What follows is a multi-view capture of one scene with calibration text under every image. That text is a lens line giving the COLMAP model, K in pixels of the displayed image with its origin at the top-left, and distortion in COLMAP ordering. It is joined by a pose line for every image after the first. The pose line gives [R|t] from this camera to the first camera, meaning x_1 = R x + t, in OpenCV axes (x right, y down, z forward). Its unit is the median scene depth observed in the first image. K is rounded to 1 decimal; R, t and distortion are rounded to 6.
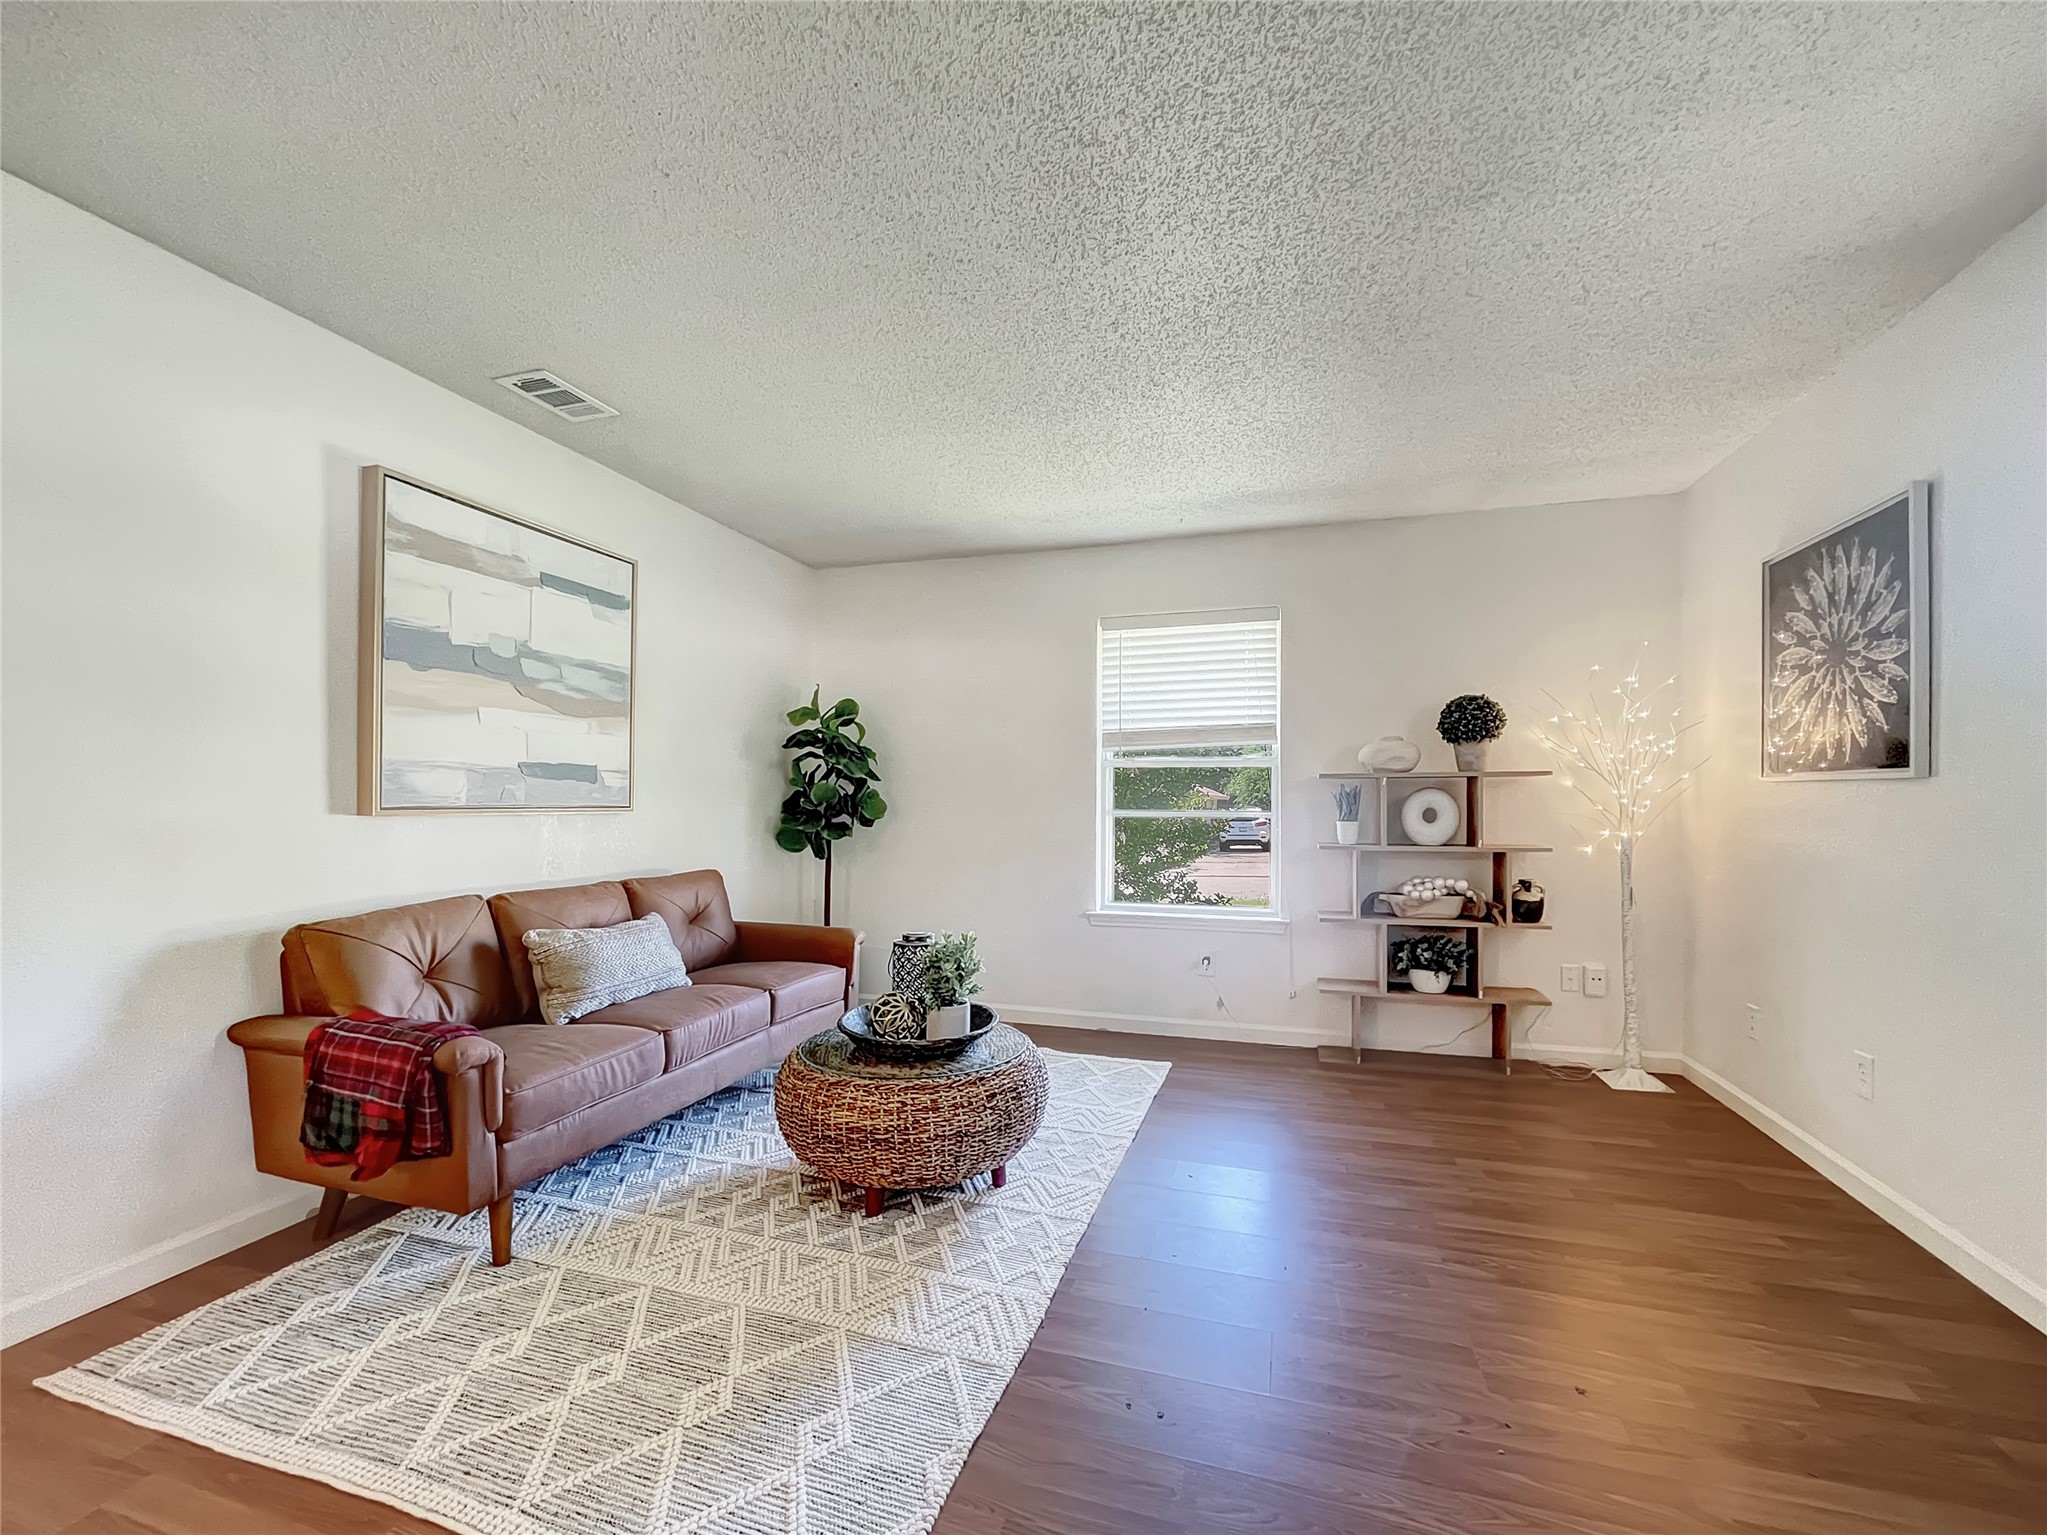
lens RADIAL K [[852.2, 0, 1020.9], [0, 852.2, 743.2], [0, 0, 1]] dist [0.001022, 0.000480]
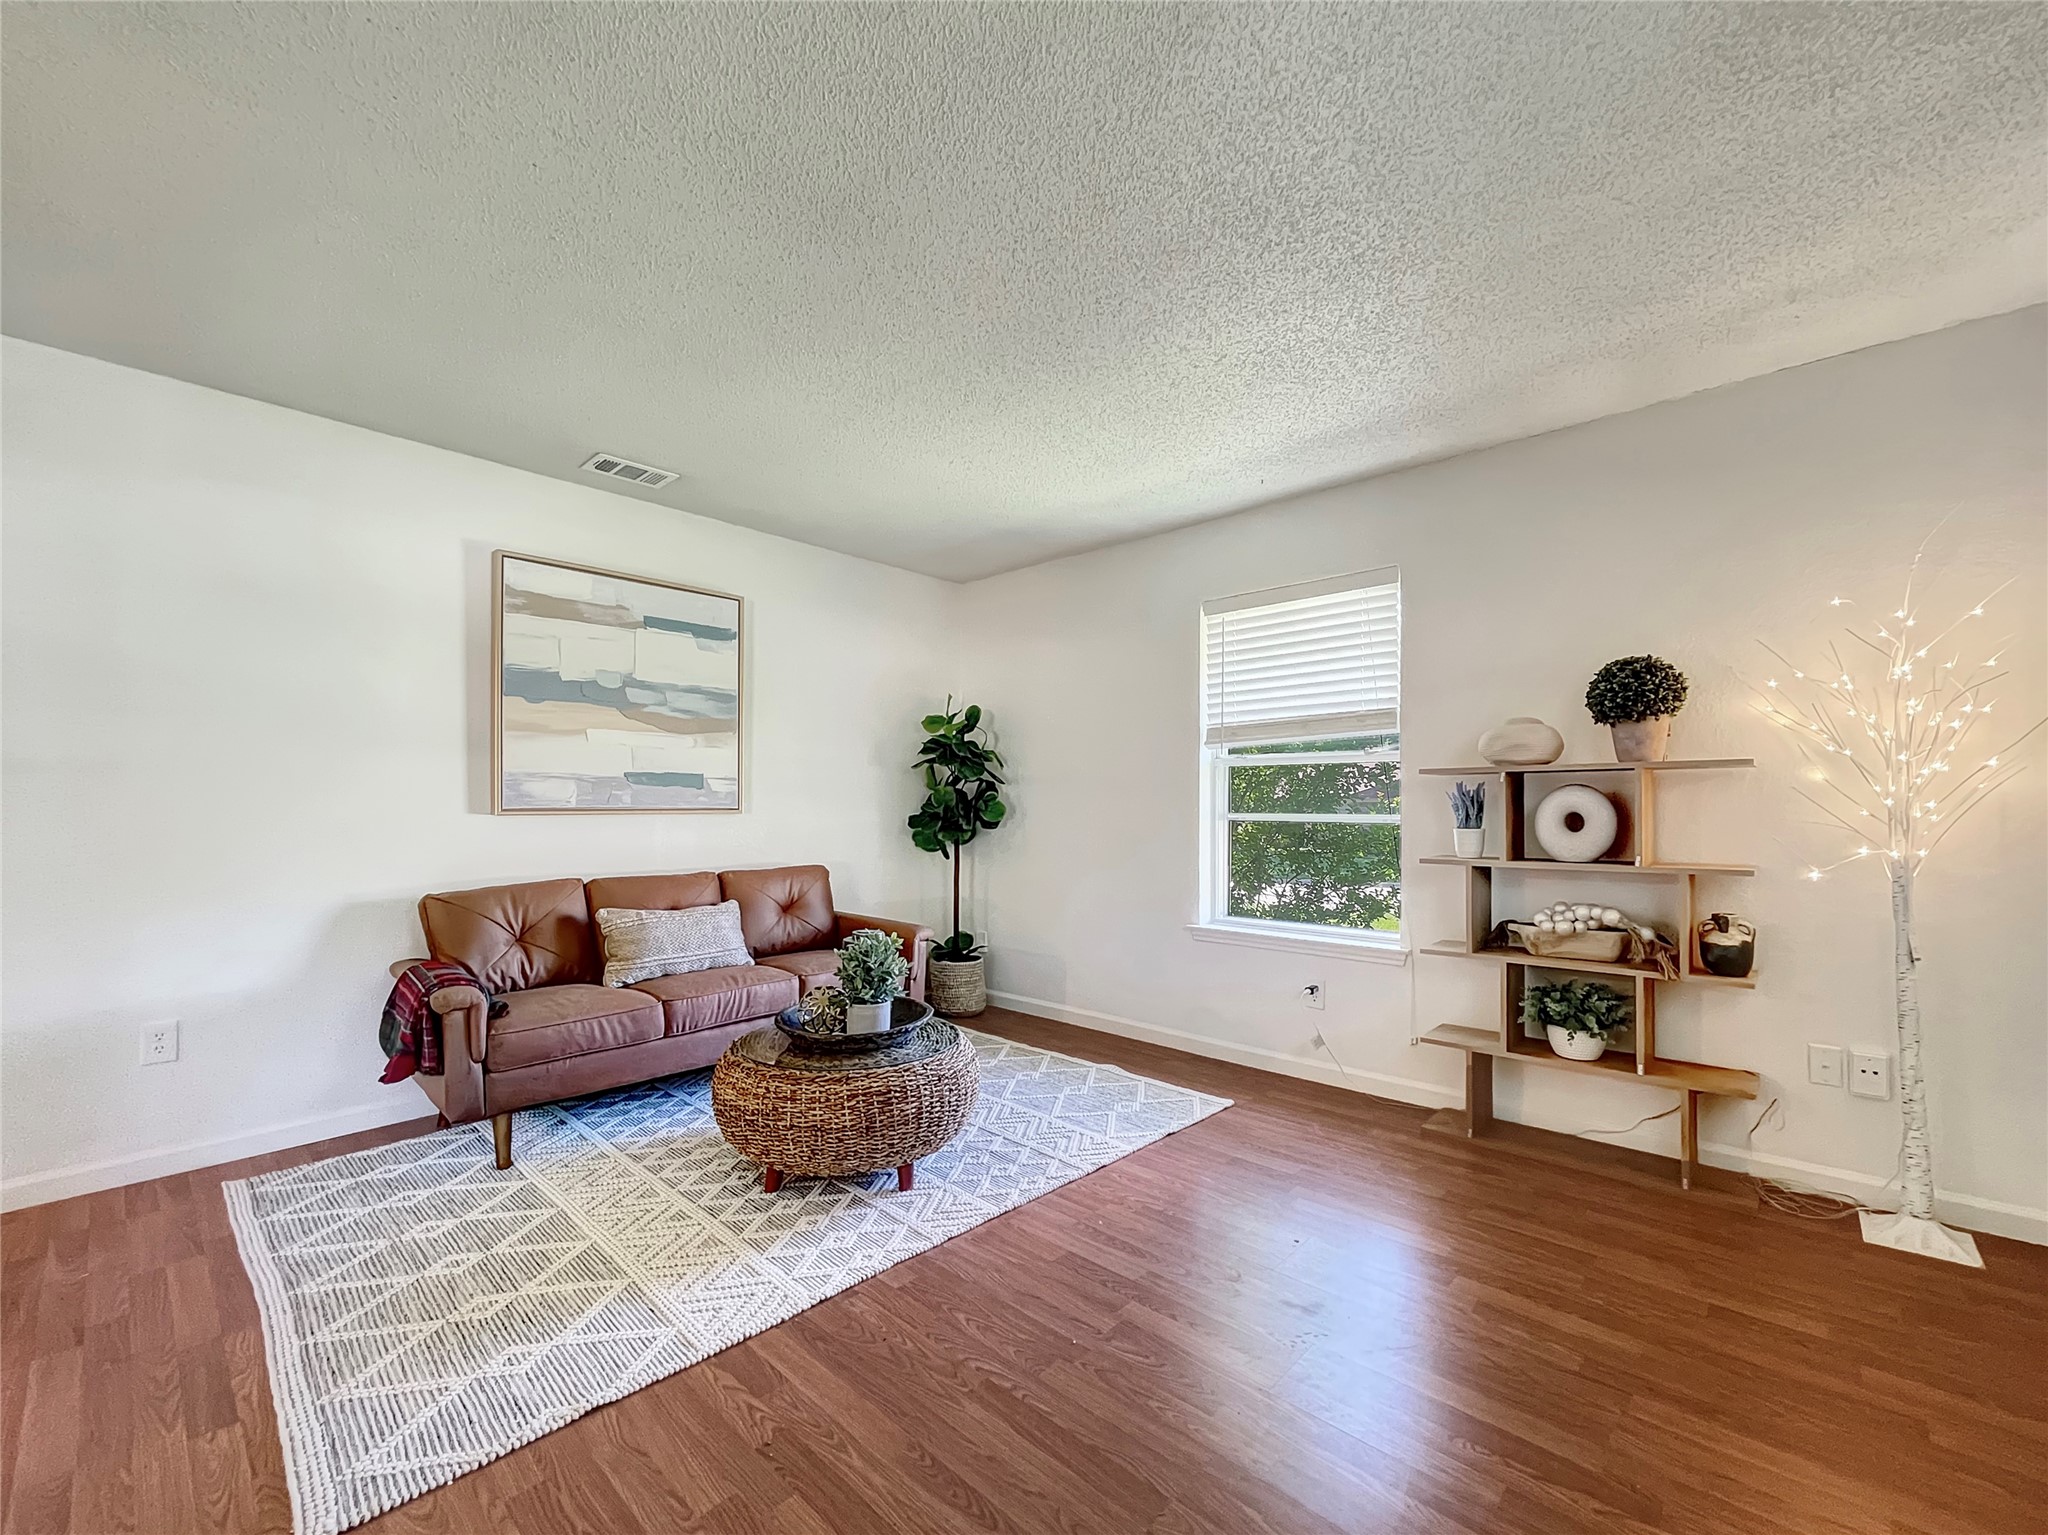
lens RADIAL K [[851.9, 0, 1016.9], [0, 851.9, 748.4], [0, 0, 1]] dist [-0.010076, 0.008364]
pose [[0.898601, -0.029881, -0.437749, 0.388545], [0.030738, 0.999514, -0.005130, 0.009493], [0.437689, -0.008846, 0.899083, 0.121889]]
